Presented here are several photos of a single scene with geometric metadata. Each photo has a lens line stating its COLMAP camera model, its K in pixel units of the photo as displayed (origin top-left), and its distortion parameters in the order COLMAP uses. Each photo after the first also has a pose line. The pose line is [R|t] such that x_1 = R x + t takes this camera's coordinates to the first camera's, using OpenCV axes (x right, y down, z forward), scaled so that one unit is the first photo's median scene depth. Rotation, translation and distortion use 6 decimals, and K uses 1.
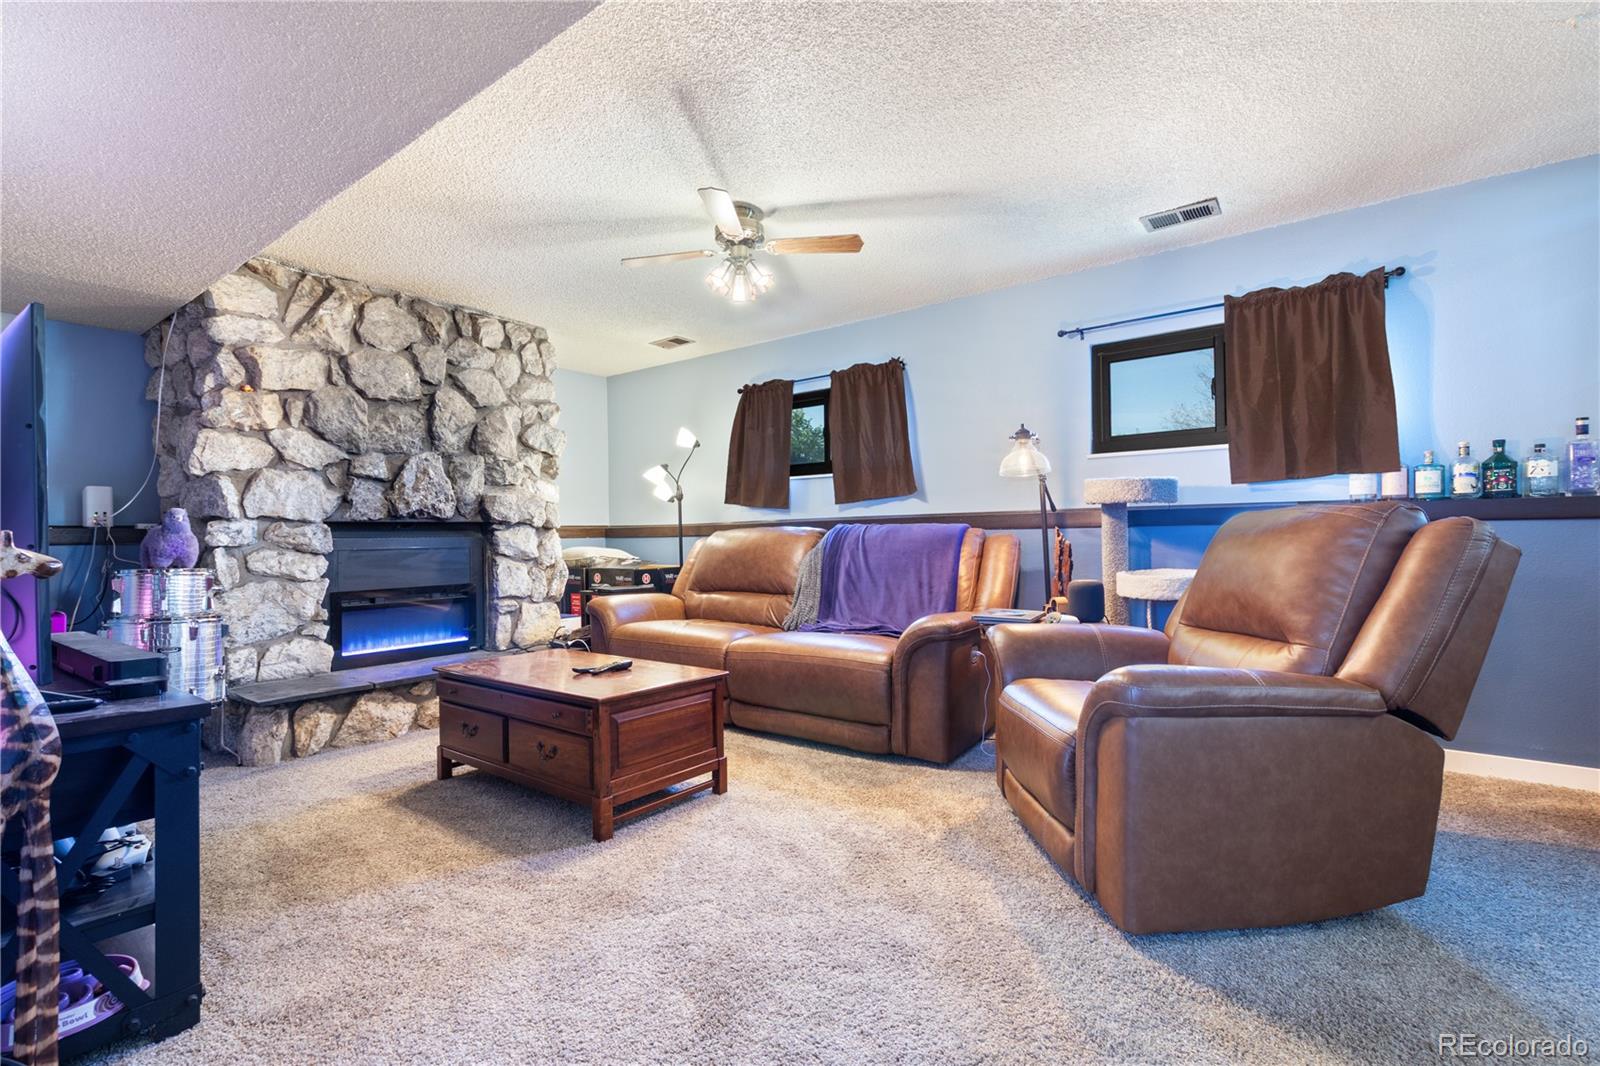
lens RADIAL K [[726.2, 0, 791.1], [0, 726.2, 532.7], [0, 0, 1]] dist [0.002151, -0.000498]
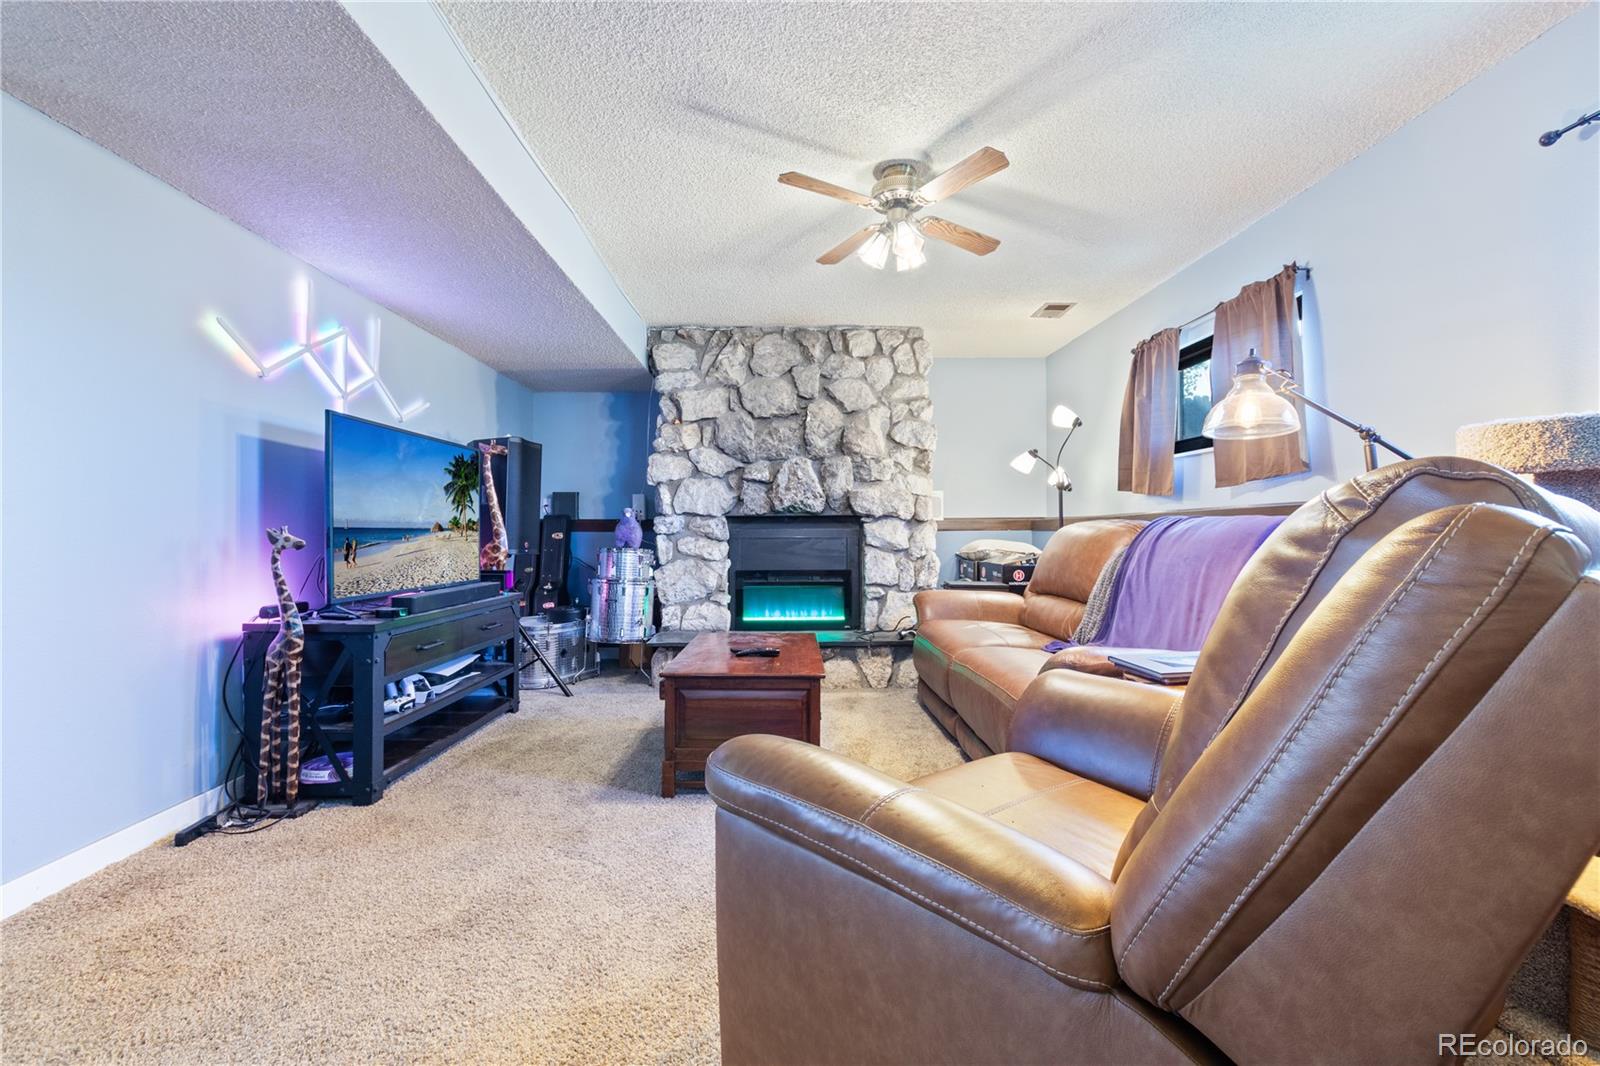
lens RADIAL K [[726.2, 0, 792.8], [0, 726.2, 534.1], [0, 0, 1]] dist [0.002151, -0.000498]
pose [[0.618898, 0.015533, -0.785317, 0.441926], [-0.002416, 0.999837, 0.017871, -0.006094], [0.785467, -0.009163, 0.618835, 0.265927]]
